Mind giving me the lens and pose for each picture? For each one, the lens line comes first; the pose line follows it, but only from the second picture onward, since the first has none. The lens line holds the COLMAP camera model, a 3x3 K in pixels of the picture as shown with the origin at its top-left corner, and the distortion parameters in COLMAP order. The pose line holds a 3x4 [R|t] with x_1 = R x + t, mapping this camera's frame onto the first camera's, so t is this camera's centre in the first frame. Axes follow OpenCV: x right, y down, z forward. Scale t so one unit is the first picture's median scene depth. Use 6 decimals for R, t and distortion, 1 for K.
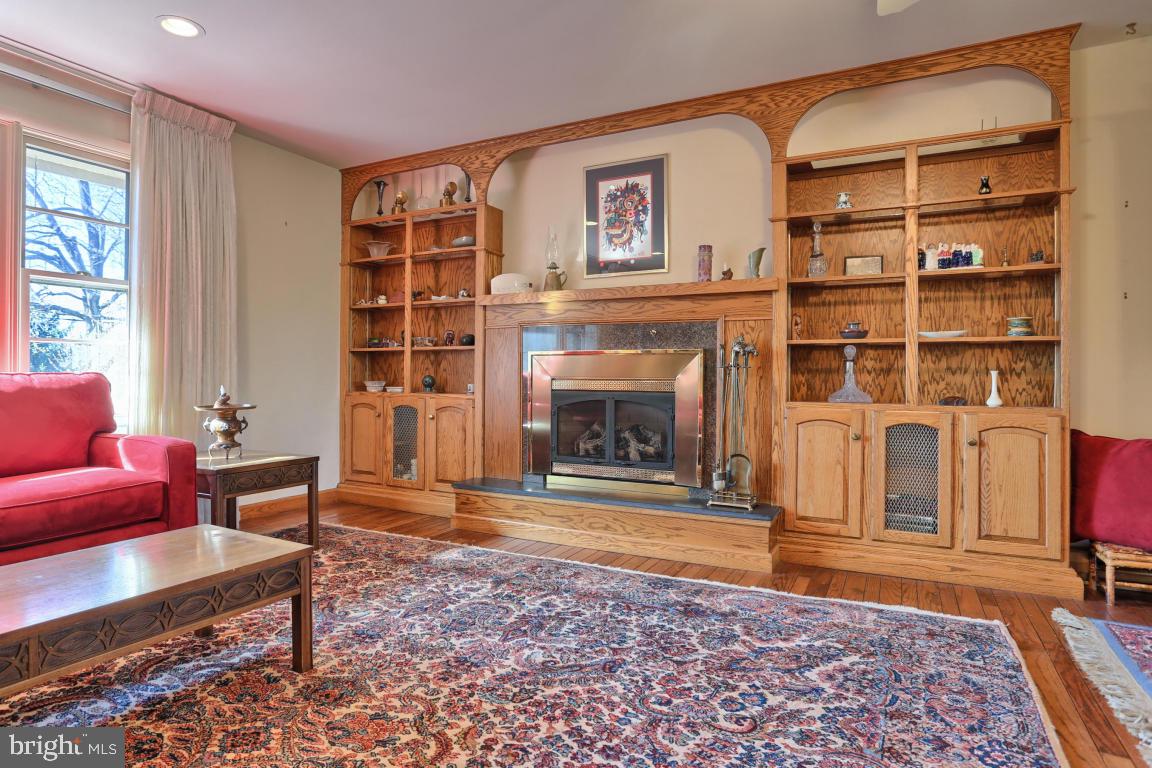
lens RADIAL K [[661.3, 0, 543.3], [0, 661.3, 369.8], [0, 0, 1]] dist [-0.059211, 0.035312]
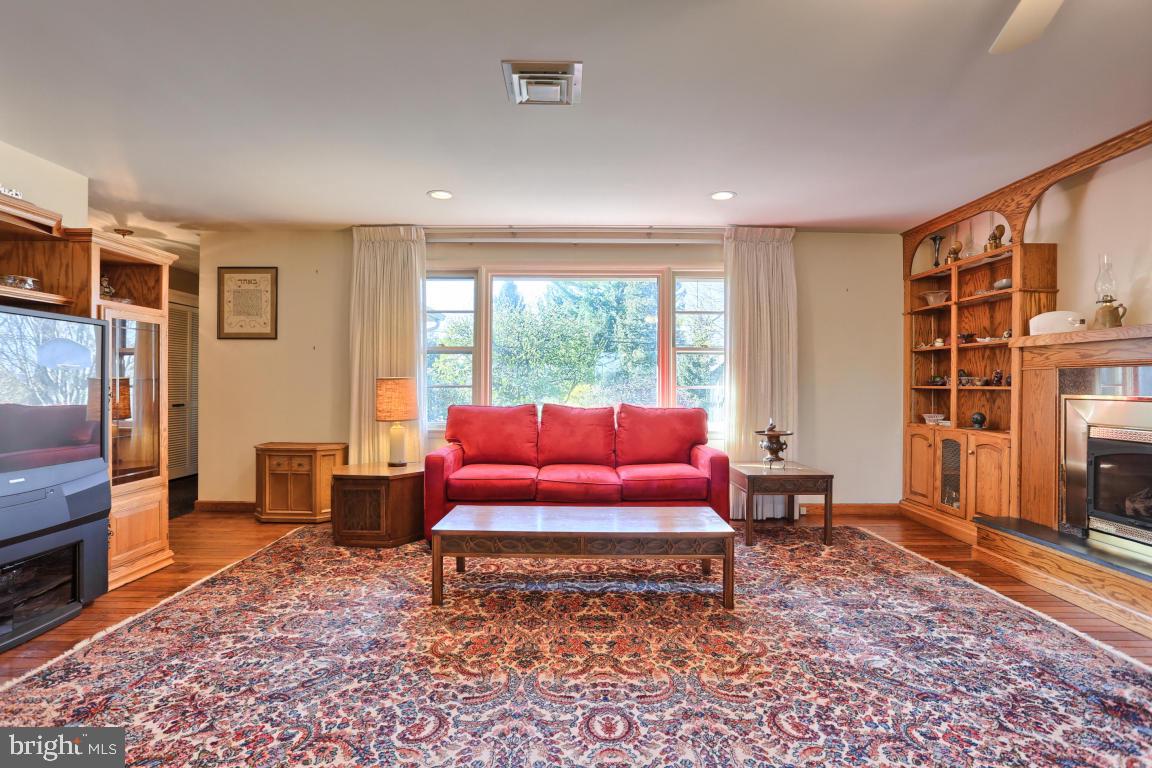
lens RADIAL K [[562.9, 0, 571.8], [0, 562.9, 383.3], [0, 0, 1]] dist [-0.062883, 0.035018]
pose [[0.484111, -0.001936, -0.875004, 0.470384], [0.002522, 0.999996, -0.000817, -0.065262], [0.875003, -0.001811, 0.484114, 0.003235]]
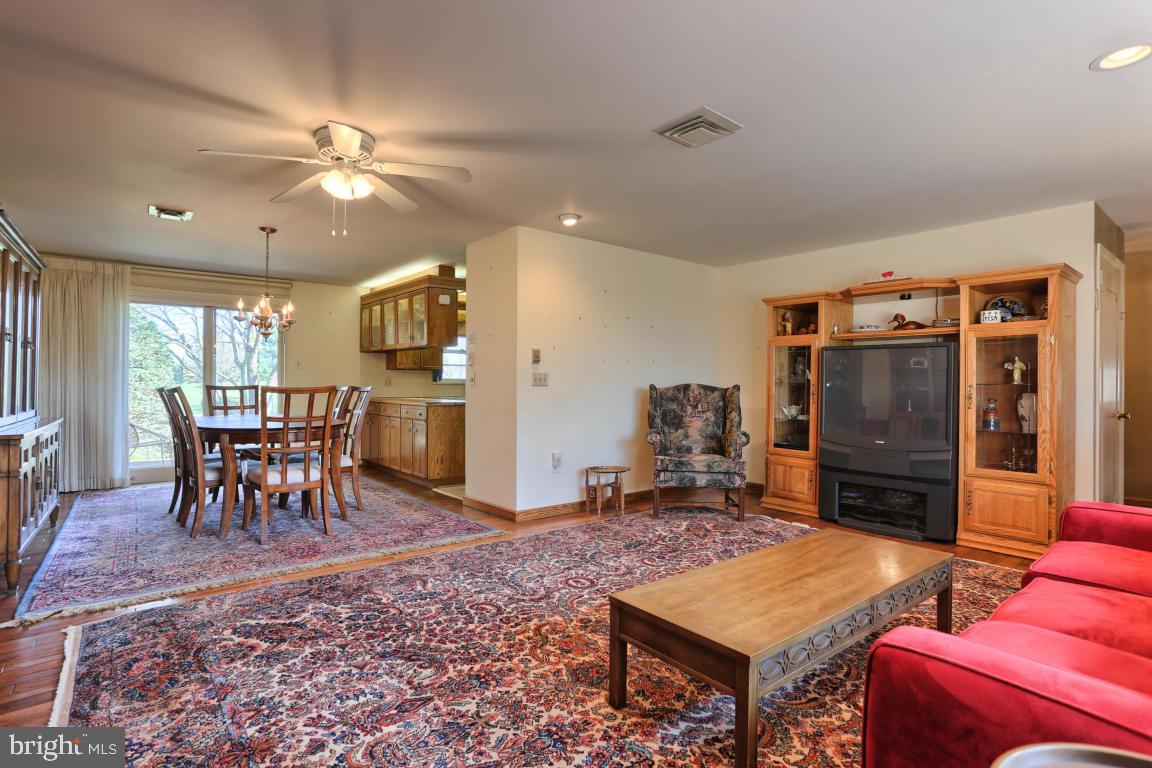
lens RADIAL K [[567.7, 0, 572.9], [0, 567.7, 388.2], [0, 0, 1]] dist [-0.062932, 0.036164]
pose [[-0.929217, -0.010488, 0.369386, -0.474873], [-0.010498, 0.999943, 0.001984, -0.059588], [-0.369385, -0.002034, -0.929274, 1.409104]]
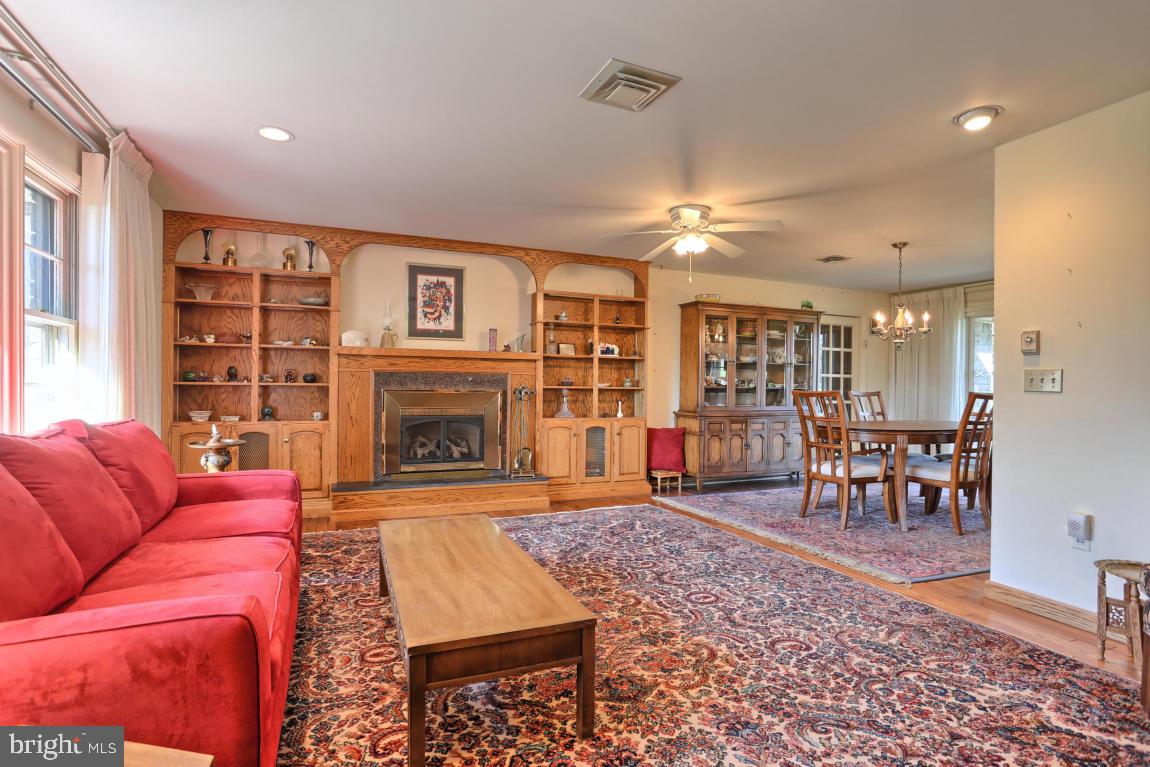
lens RADIAL K [[566.7, 0, 571.9], [0, 566.7, 387.7], [0, 0, 1]] dist [-0.062932, 0.036164]
pose [[0.613044, 0.001332, 0.790047, -1.053826], [-0.012824, 0.999884, 0.008265, -0.066607], [-0.789944, -0.015198, 0.612990, -0.092489]]
